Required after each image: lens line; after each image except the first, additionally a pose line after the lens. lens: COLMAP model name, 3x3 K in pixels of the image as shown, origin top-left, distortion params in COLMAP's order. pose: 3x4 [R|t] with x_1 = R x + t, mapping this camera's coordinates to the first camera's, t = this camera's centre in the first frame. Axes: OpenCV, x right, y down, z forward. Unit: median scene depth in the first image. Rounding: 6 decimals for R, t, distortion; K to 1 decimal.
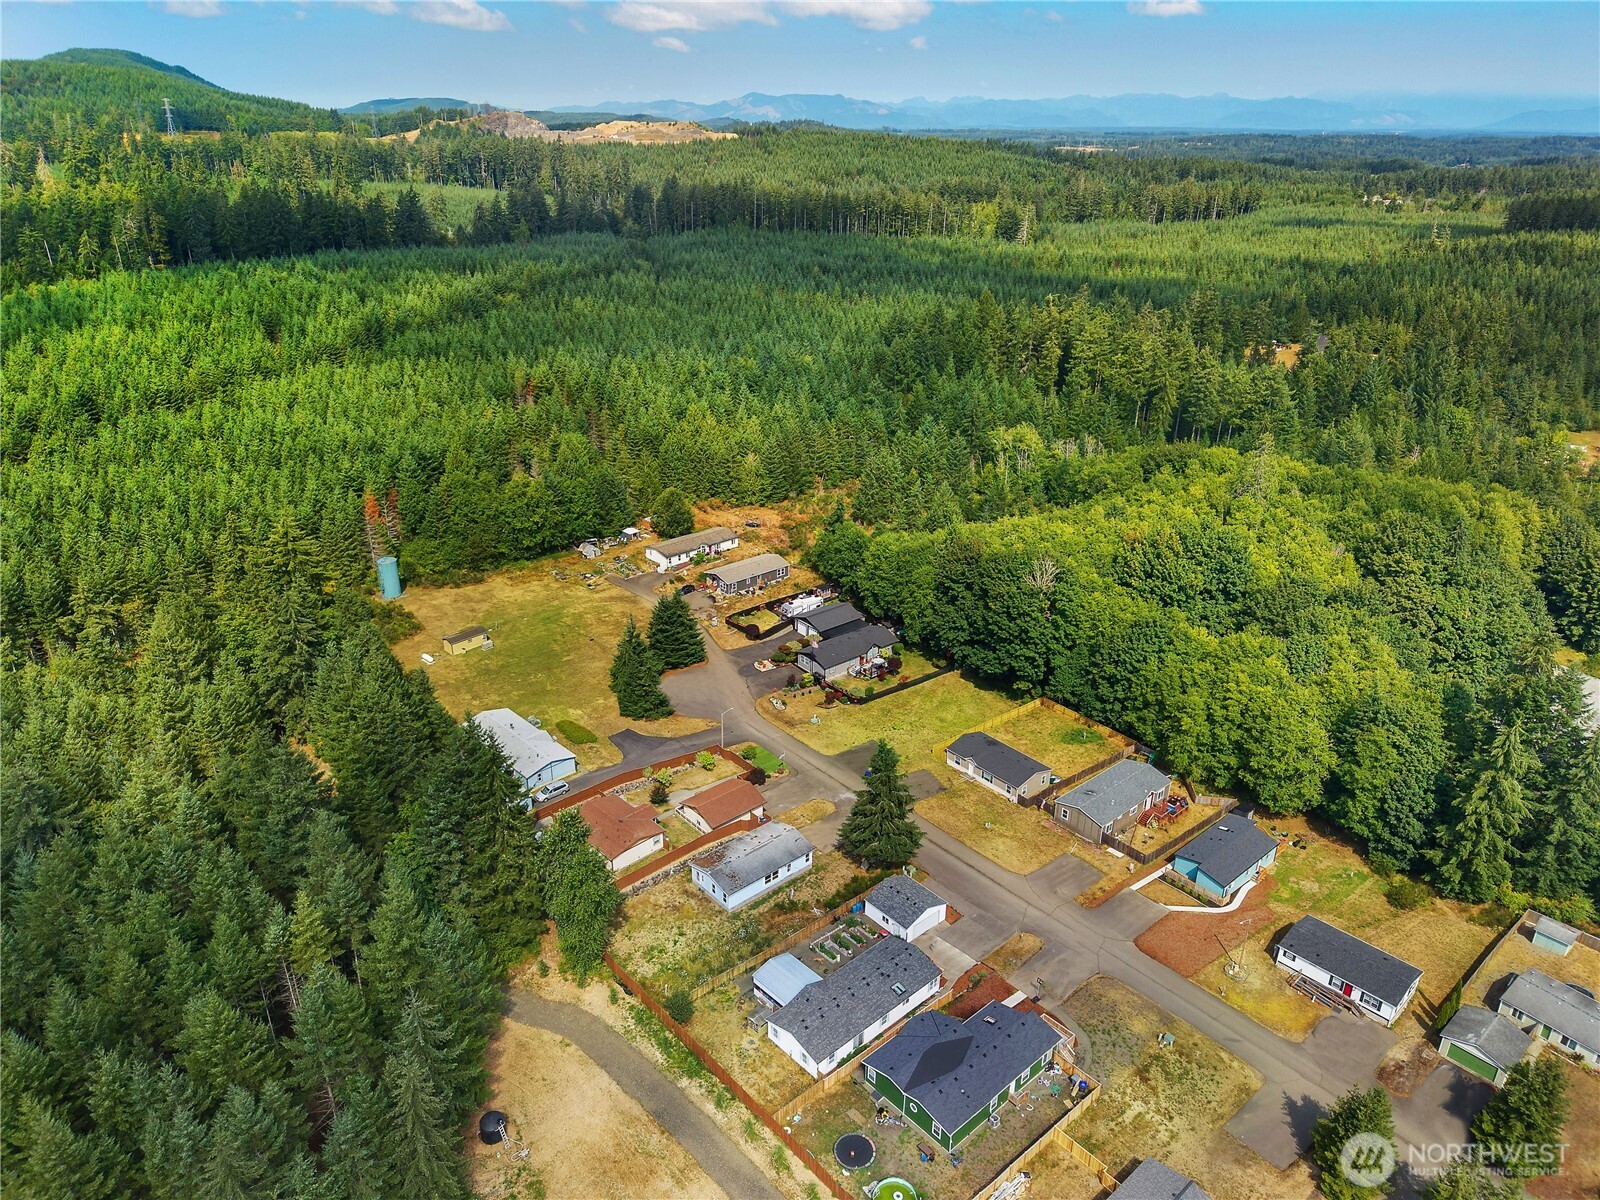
lens RADIAL K [[1093.5, 0, 796.6], [0, 1093.5, 556.2], [0, 0, 1]] dist [0.042172, -0.051143]
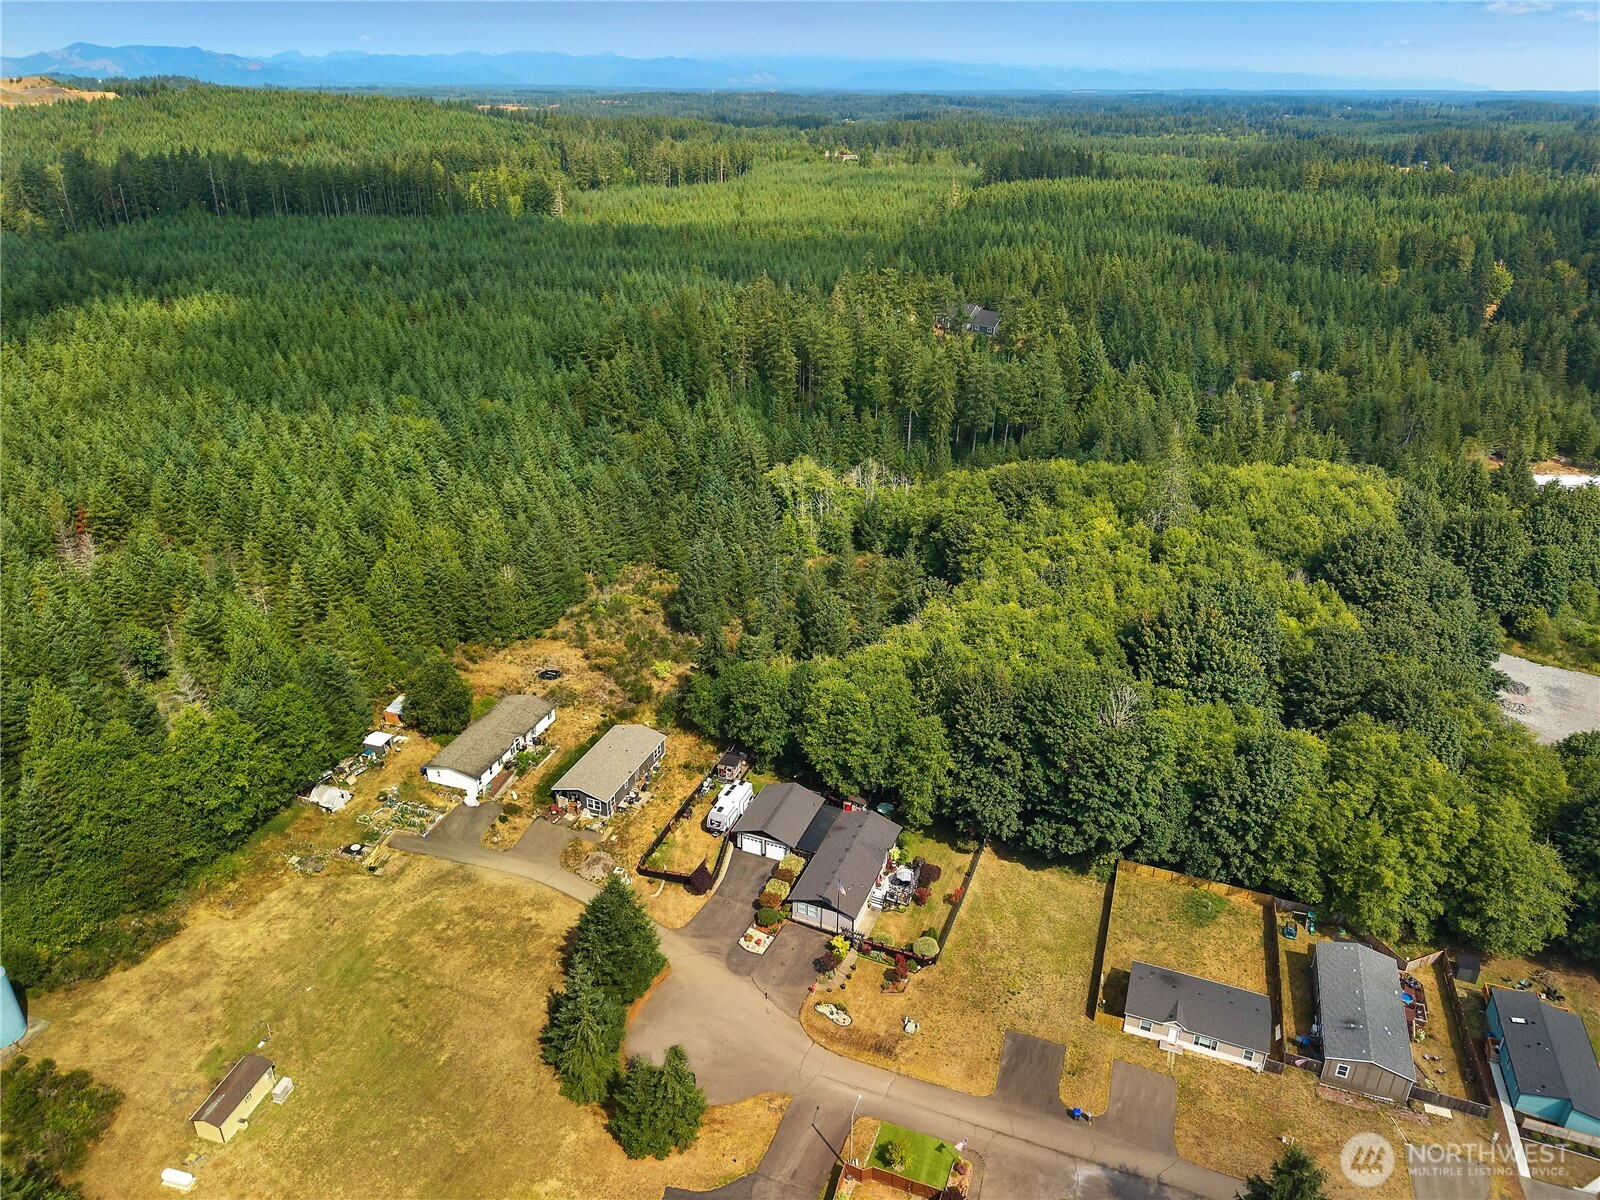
lens RADIAL K [[1093.5, 0, 796.6], [0, 1093.5, 556.2], [0, 0, 1]] dist [0.042172, -0.051143]
pose [[0.877270, -0.190728, 0.440477, -0.214265], [0.176156, 0.981563, 0.074181, -0.140016], [-0.446505, 0.012516, 0.894694, 0.358872]]
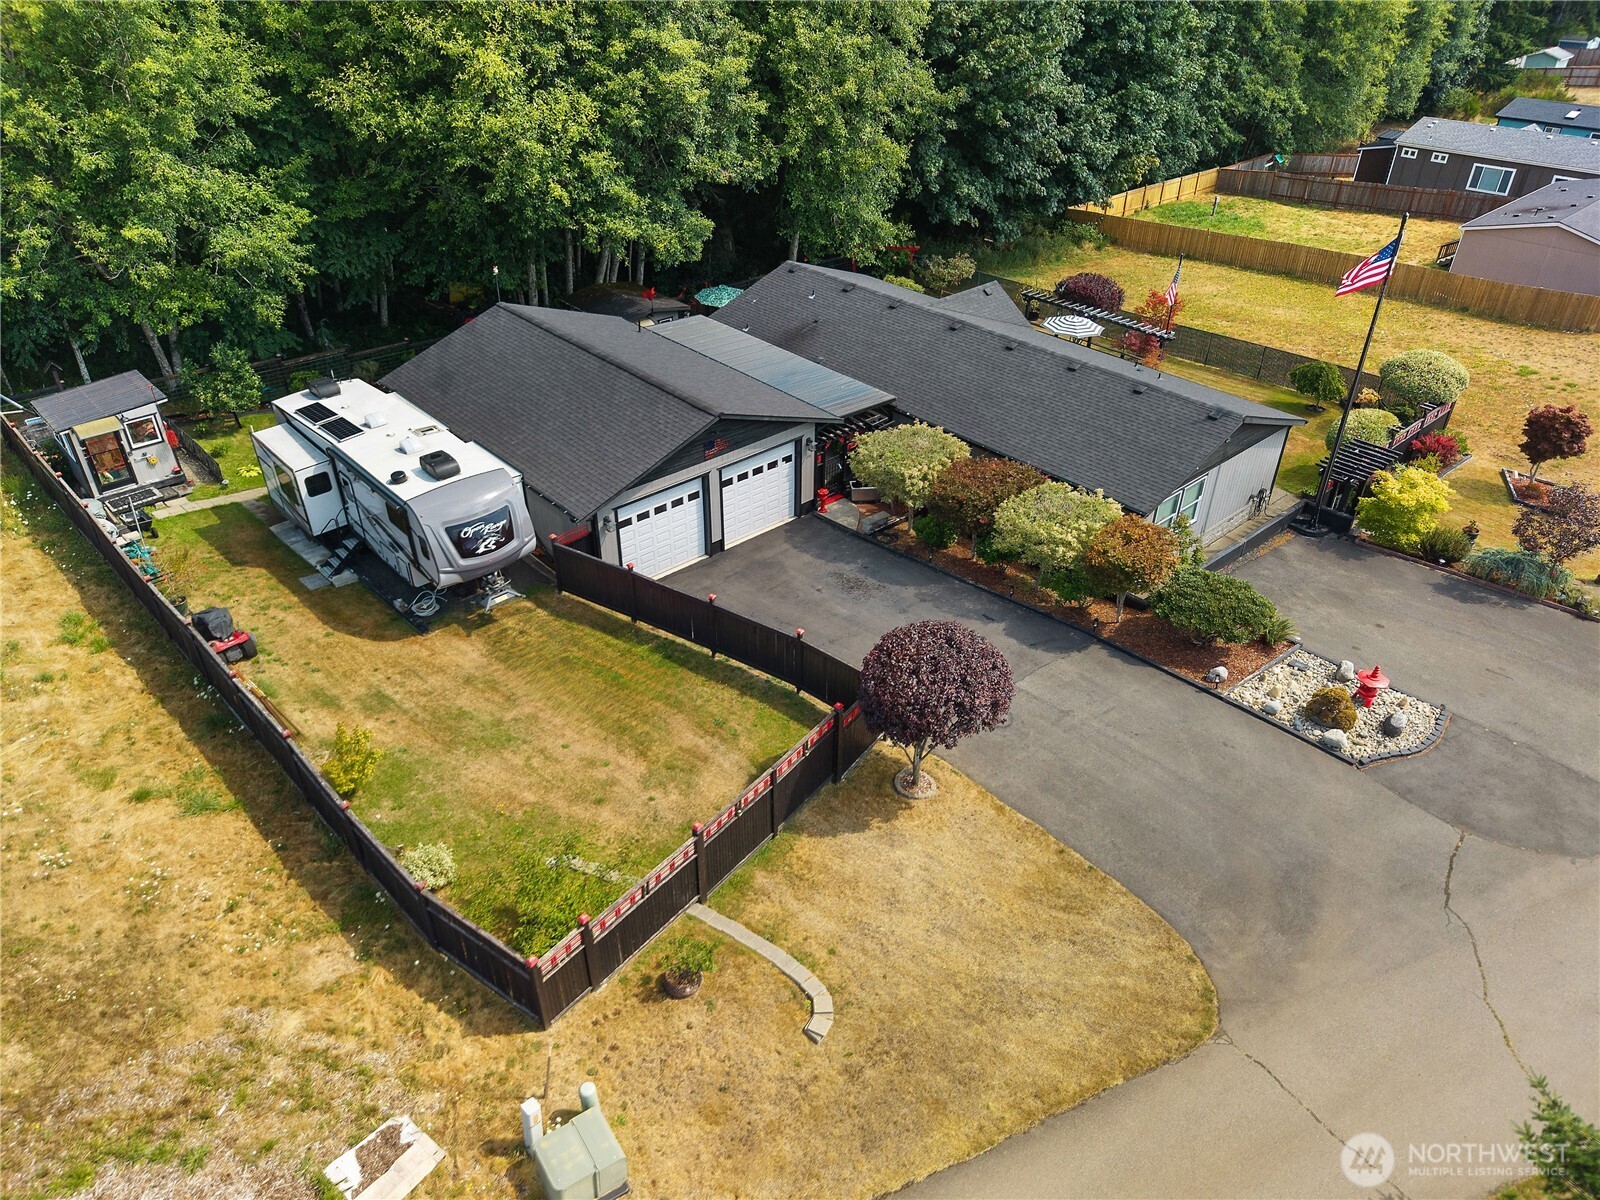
lens RADIAL K [[1093.5, 0, 796.6], [0, 1093.5, 556.2], [0, 0, 1]] dist [0.042172, -0.051143]
pose [[-0.032882, -0.536164, 0.843473, -0.102262], [0.369546, 0.777600, 0.508698, 0.005341], [-0.928630, 0.328429, 0.172568, 0.888512]]
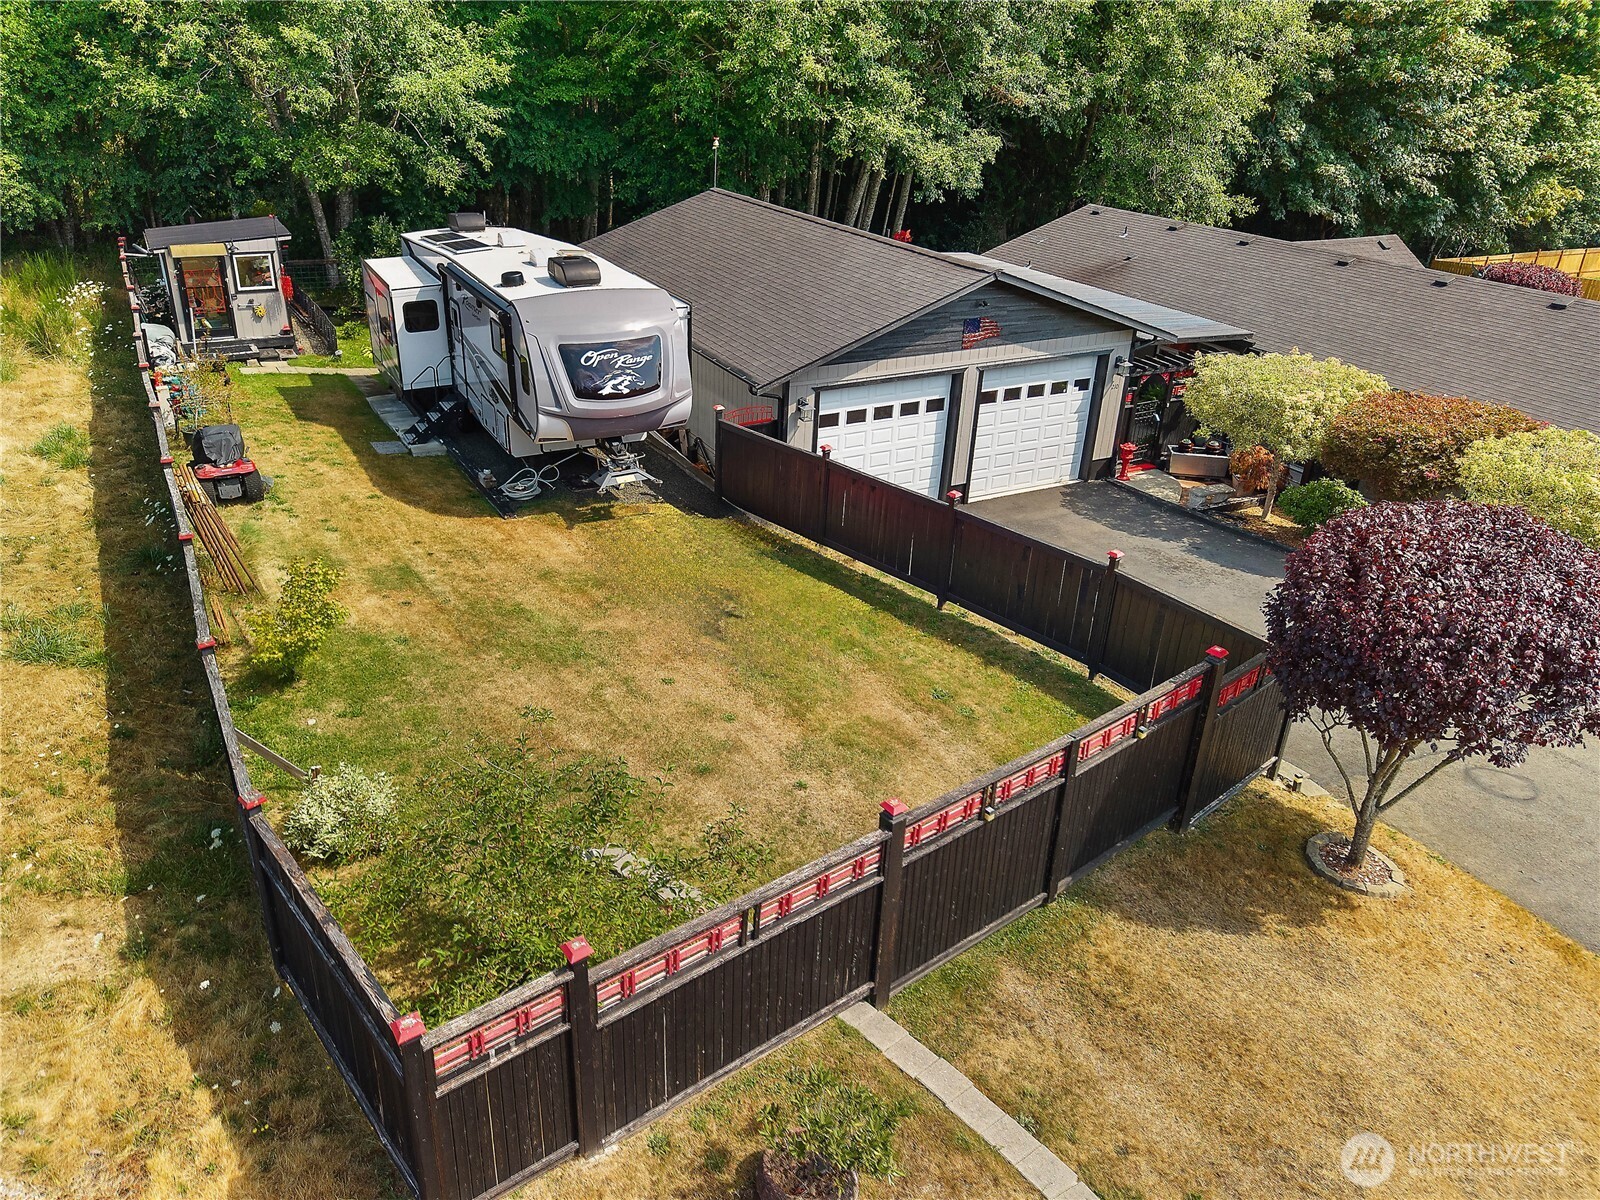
lens RADIAL K [[1137.1, 0, 776.0], [0, 1137.1, 511.2], [0, 0, 1]] dist [0.052904, -0.060422]
pose [[0.213588, -0.382393, 0.898975, -0.076258], [0.329696, 0.894437, 0.302130, 0.036180], [-0.919609, 0.231857, 0.317115, 0.904292]]
